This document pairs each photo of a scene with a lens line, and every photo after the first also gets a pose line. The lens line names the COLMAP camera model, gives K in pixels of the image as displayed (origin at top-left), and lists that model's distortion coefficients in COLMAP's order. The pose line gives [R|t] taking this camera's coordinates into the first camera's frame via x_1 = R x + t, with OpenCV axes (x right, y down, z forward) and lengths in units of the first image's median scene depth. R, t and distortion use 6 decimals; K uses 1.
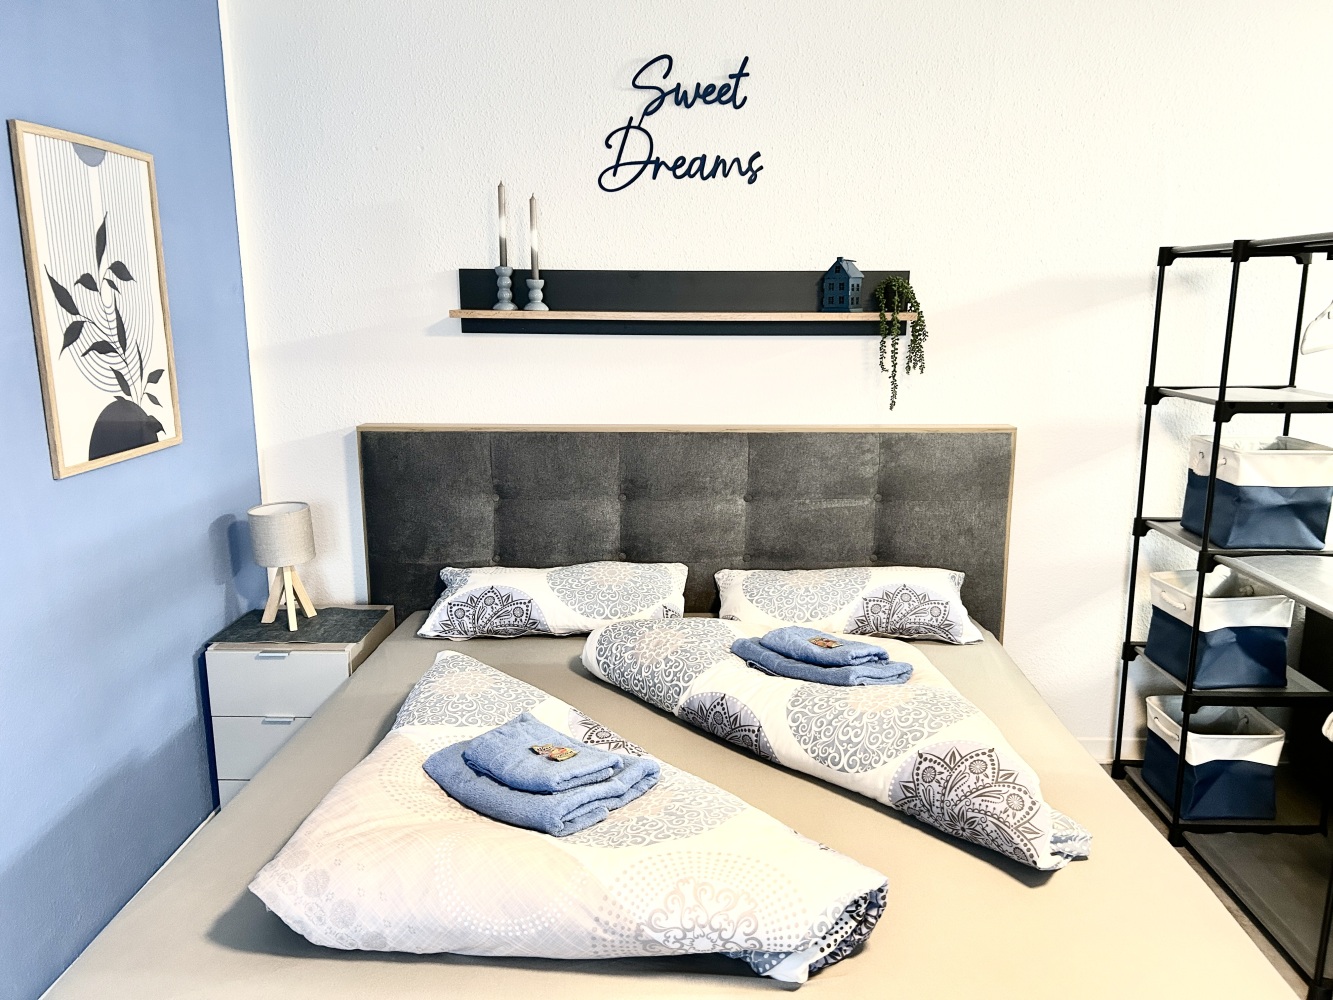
lens RADIAL K [[1010.3, 0, 666.5], [0, 1010.3, 500.0], [0, 0, 1]] dist [0.073154, -0.107512]
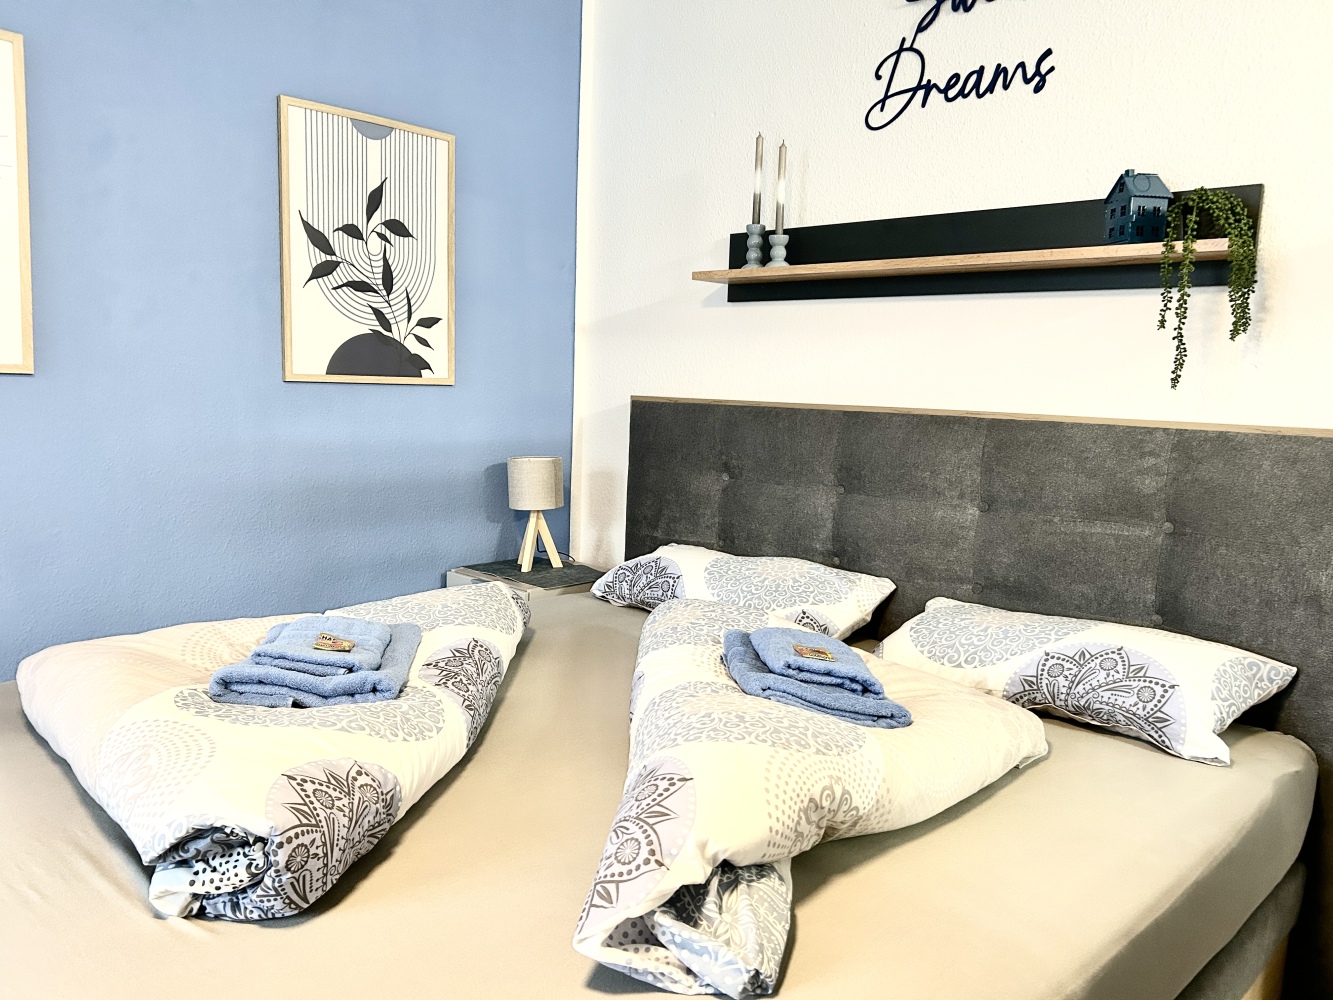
lens RADIAL K [[1010.3, 0, 666.5], [0, 1010.3, 500.0], [0, 0, 1]] dist [0.073154, -0.107512]
pose [[0.725770, 0.106074, -0.679710, 0.433517], [-0.171718, 0.984699, -0.029685, 0.057189], [0.666161, 0.138263, 0.732880, 0.302830]]
